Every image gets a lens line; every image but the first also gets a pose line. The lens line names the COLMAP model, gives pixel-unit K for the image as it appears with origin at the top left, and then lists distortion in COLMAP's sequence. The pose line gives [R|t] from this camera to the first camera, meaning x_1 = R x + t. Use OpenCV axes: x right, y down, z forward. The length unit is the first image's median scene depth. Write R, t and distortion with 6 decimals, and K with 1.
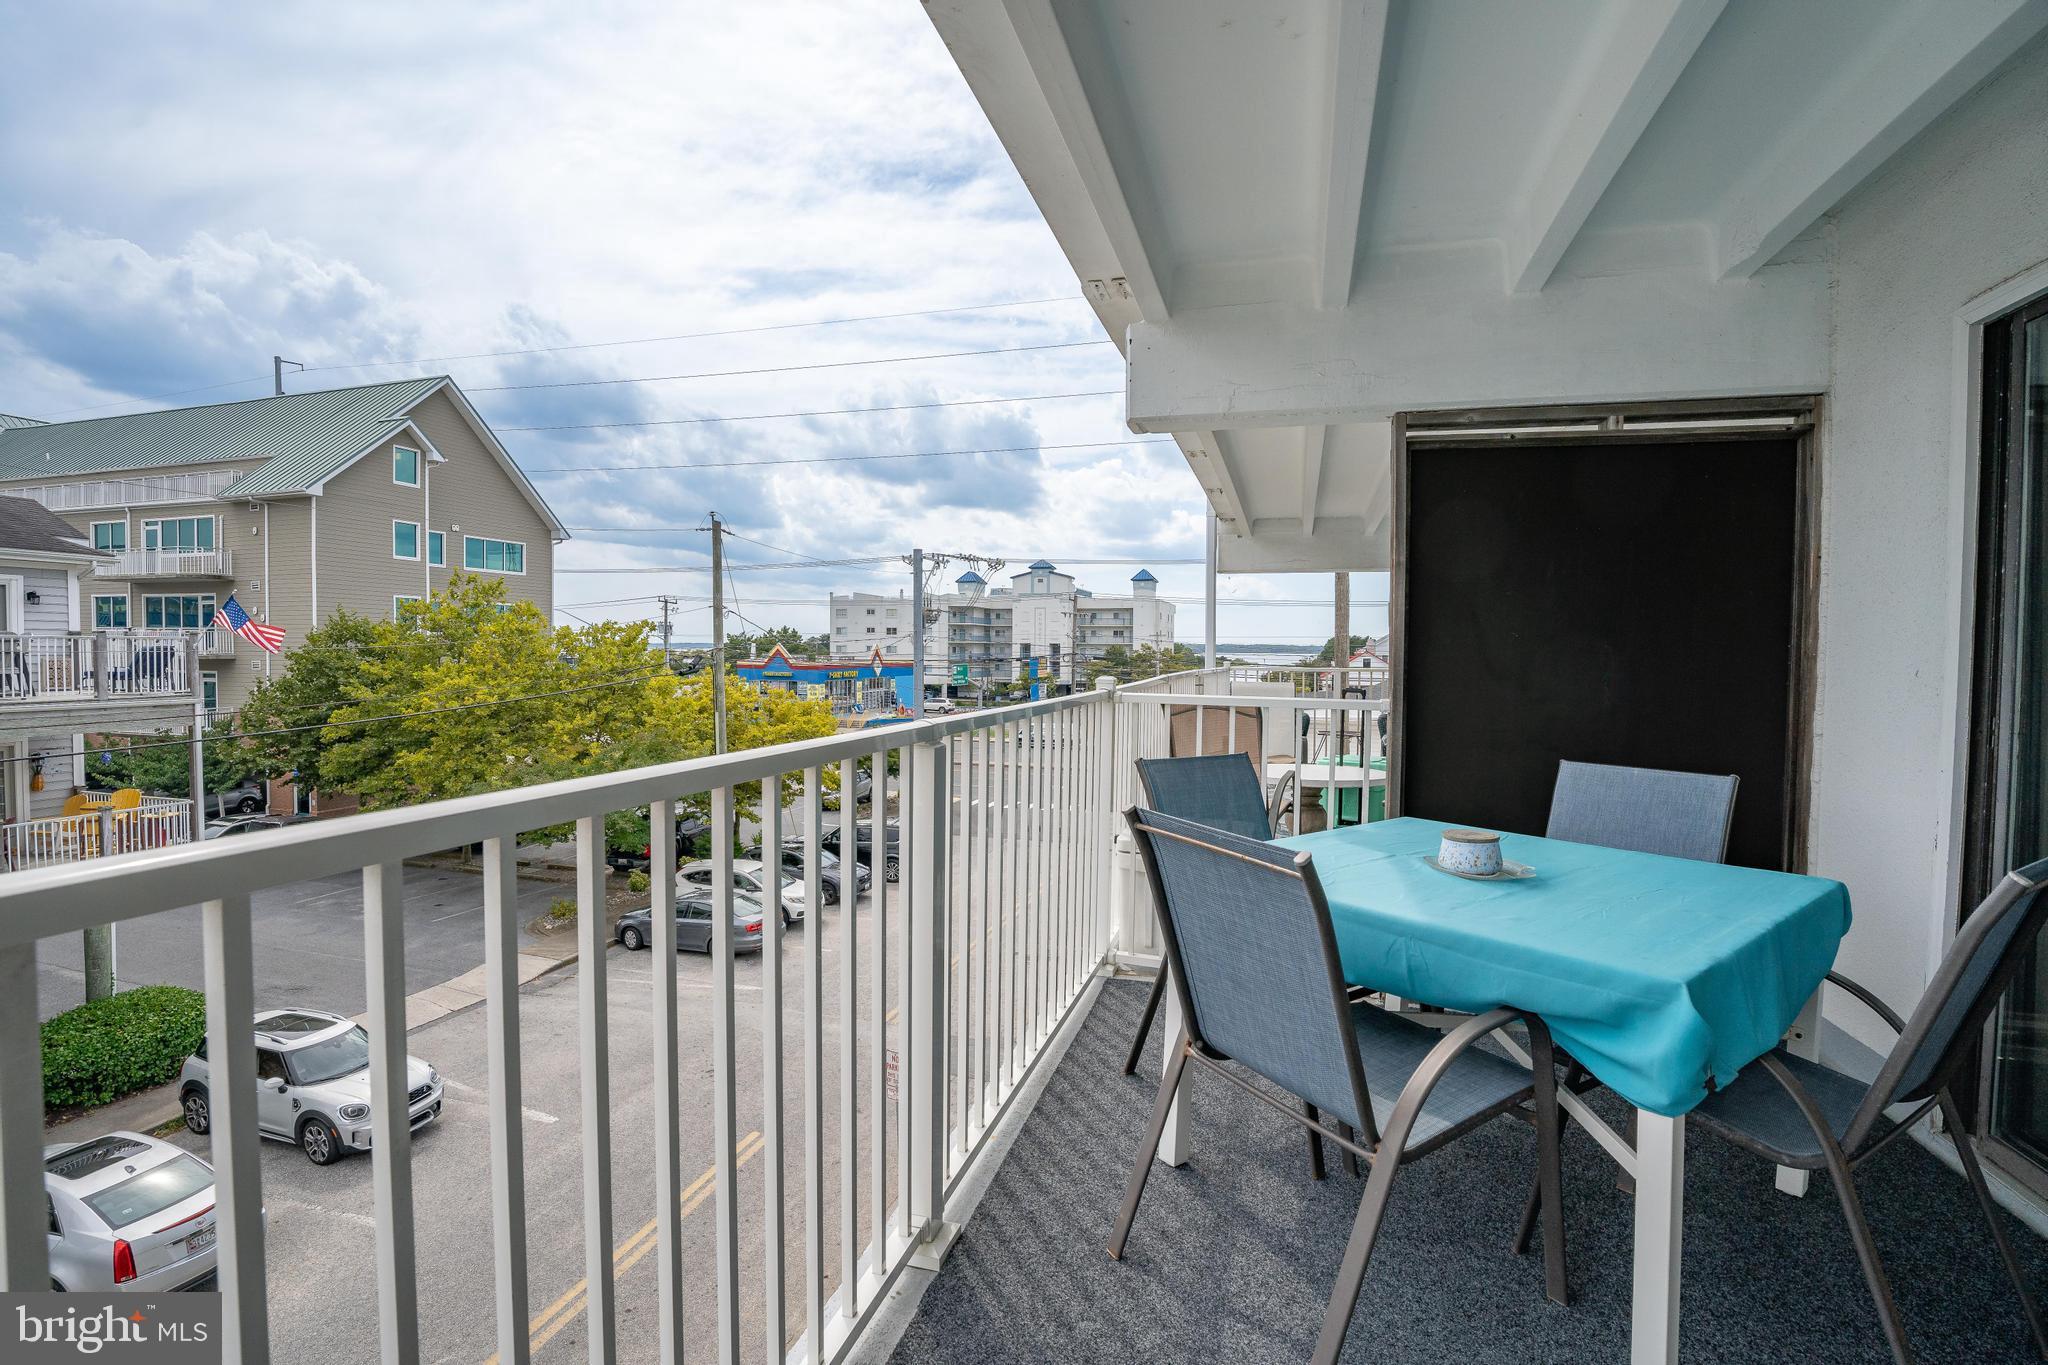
lens RADIAL K [[943.7, 0, 1018.7], [0, 943.7, 673.4], [0, 0, 1]] dist [-0.081627, 0.024642]
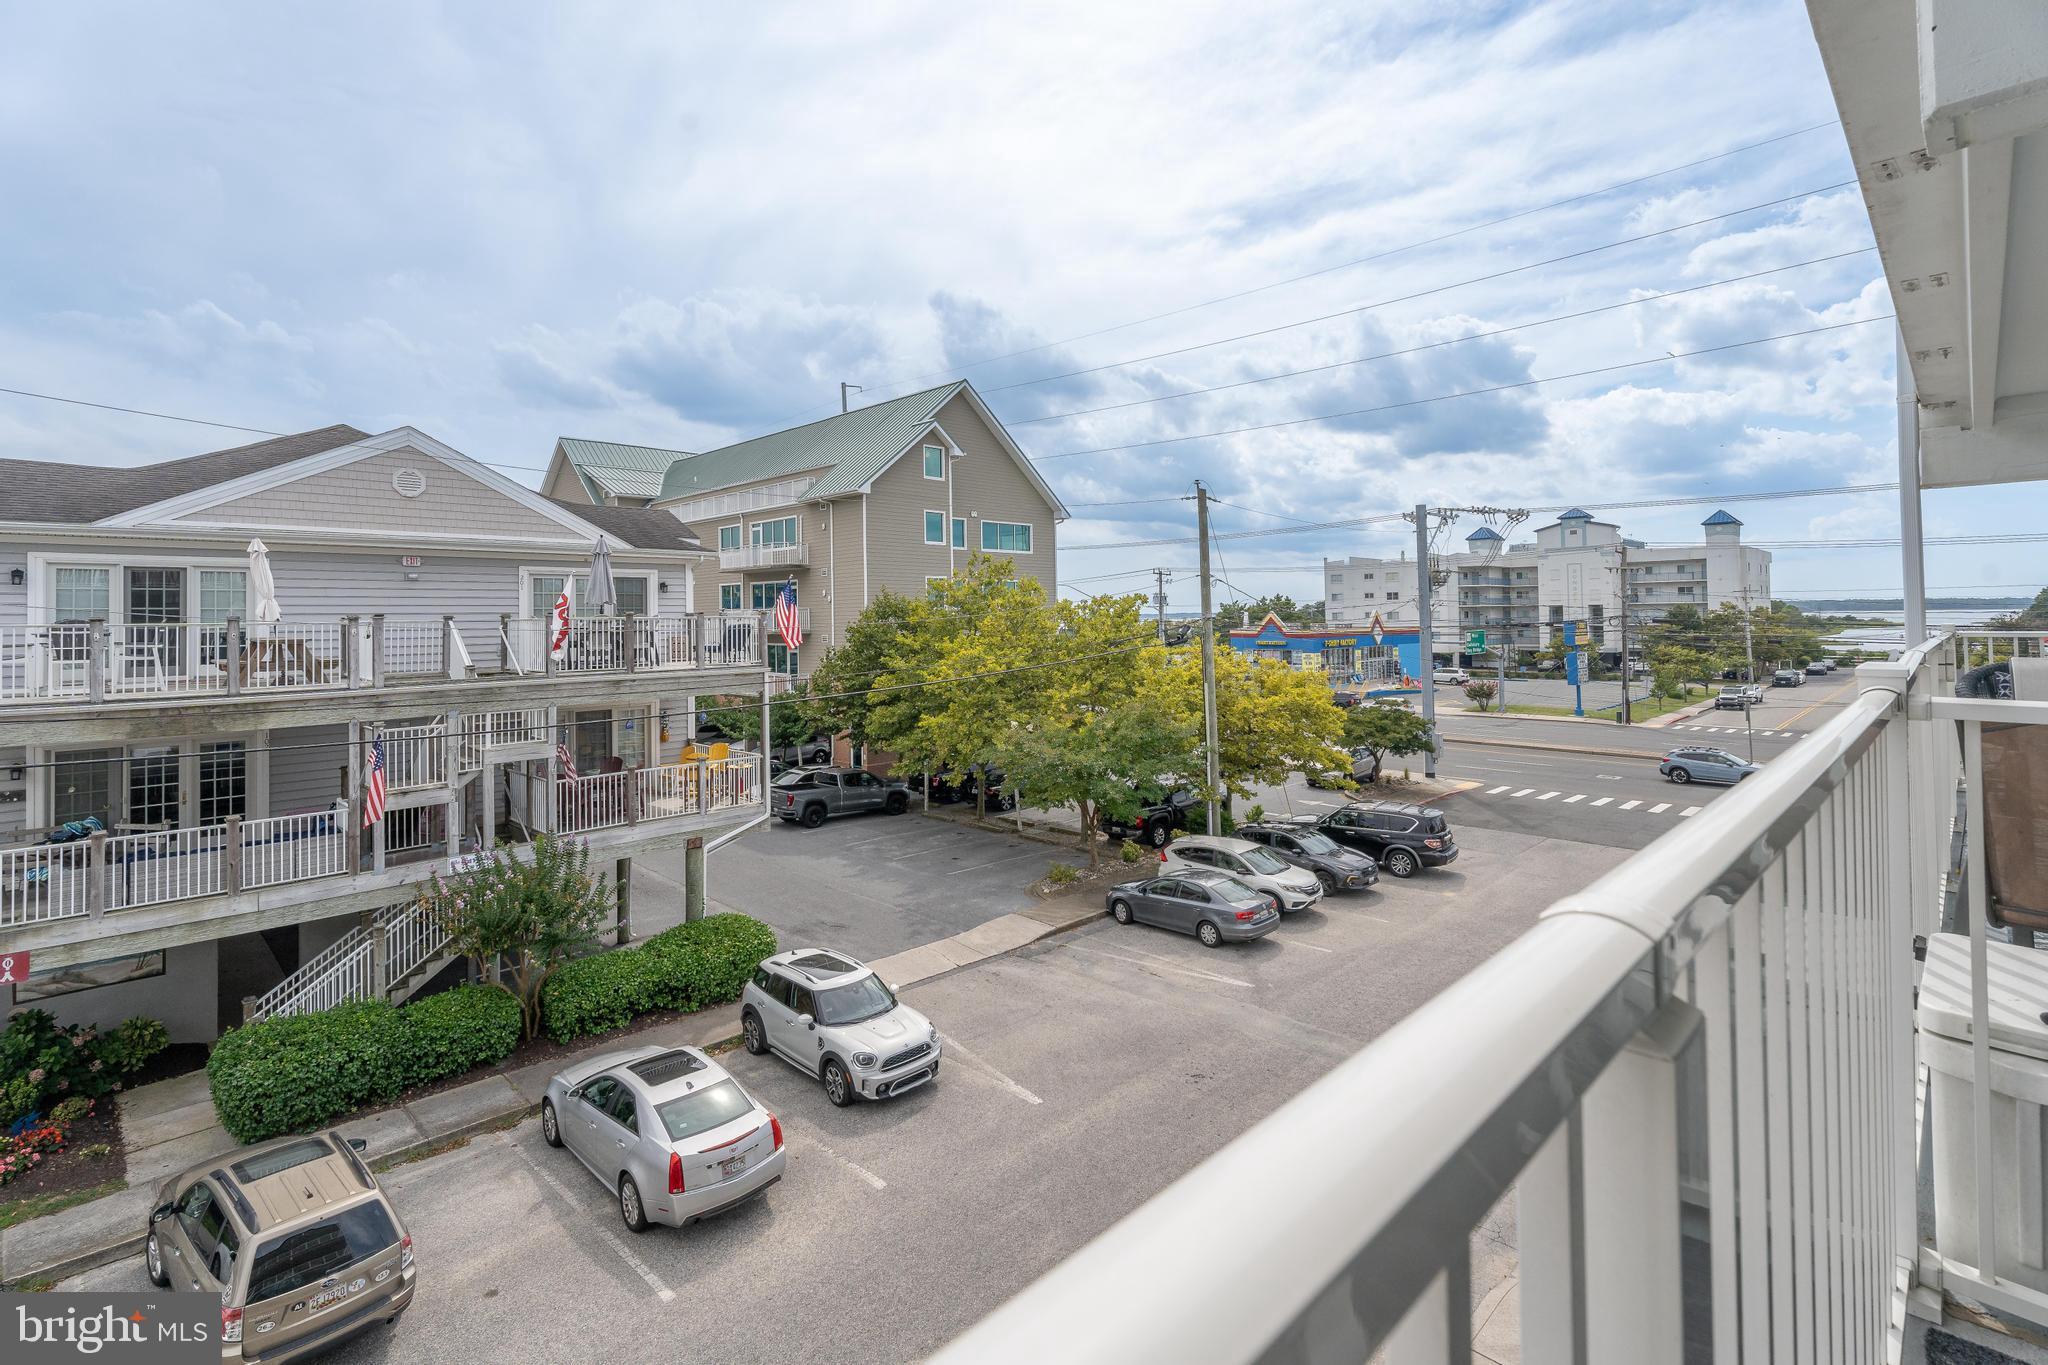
lens RADIAL K [[934.1, 0, 1039.3], [0, 934.1, 597.1], [0, 0, 1]] dist [-0.000396, 0.000412]
pose [[0.879506, -0.029278, -0.474986, -0.007317], [0.006770, 0.998774, -0.049029, -0.001432], [0.475839, 0.039906, 0.878627, 0.045134]]
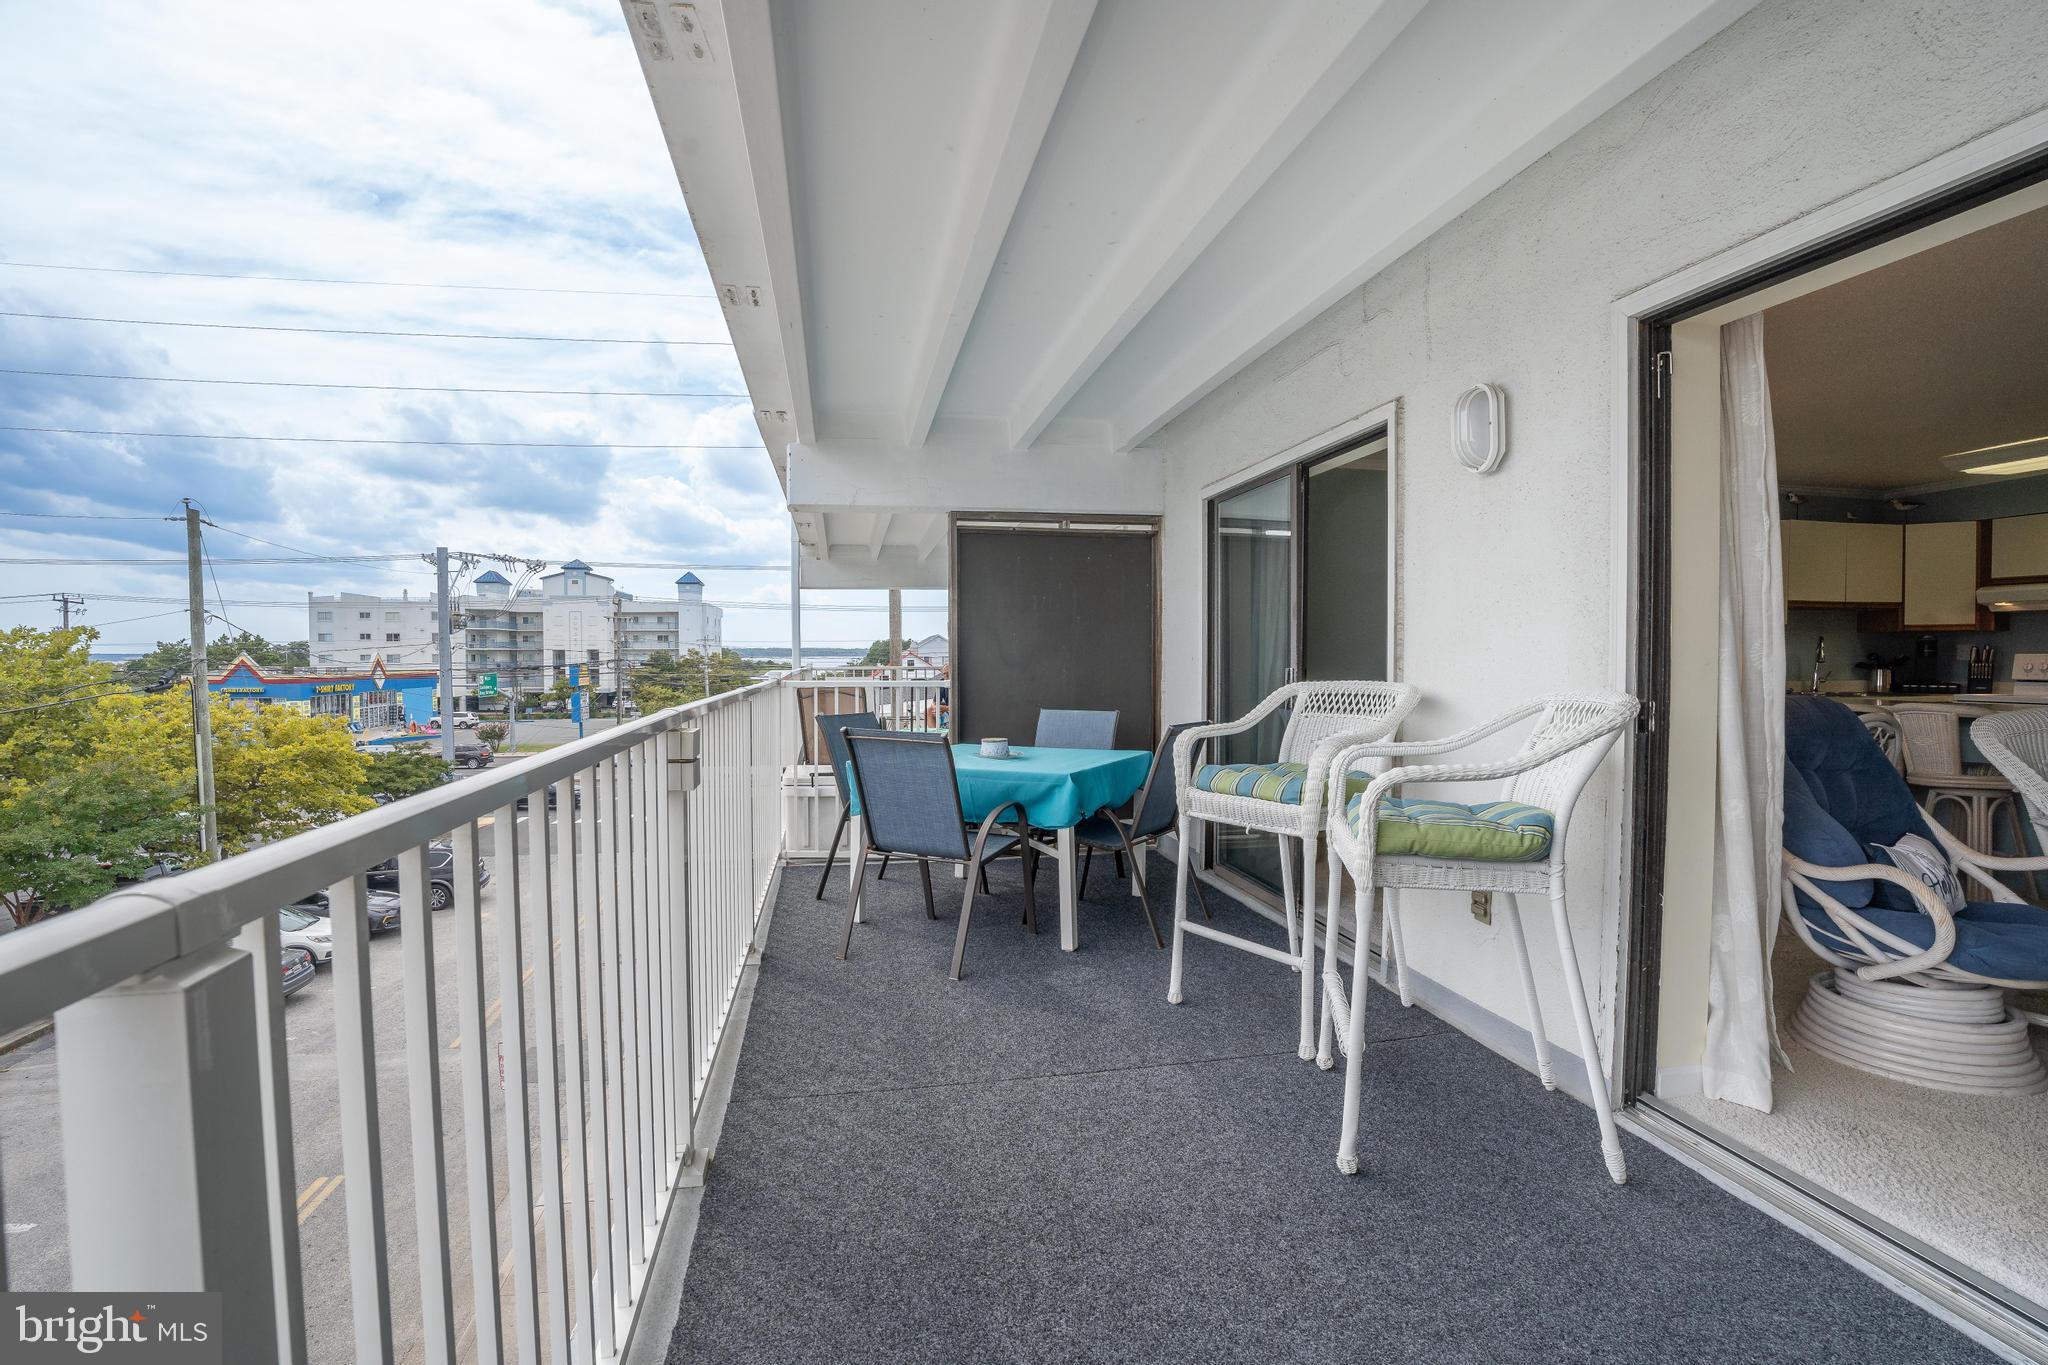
lens RADIAL K [[959.4, 0, 1002.7], [0, 959.4, 672.6], [0, 0, 1]] dist [-0.069161, 0.018037]
pose [[0.897368, -0.020345, 0.440813, -0.030967], [0.022730, 0.999742, -0.000131, 0.001834], [-0.440696, 0.010137, 0.897599, -0.066348]]
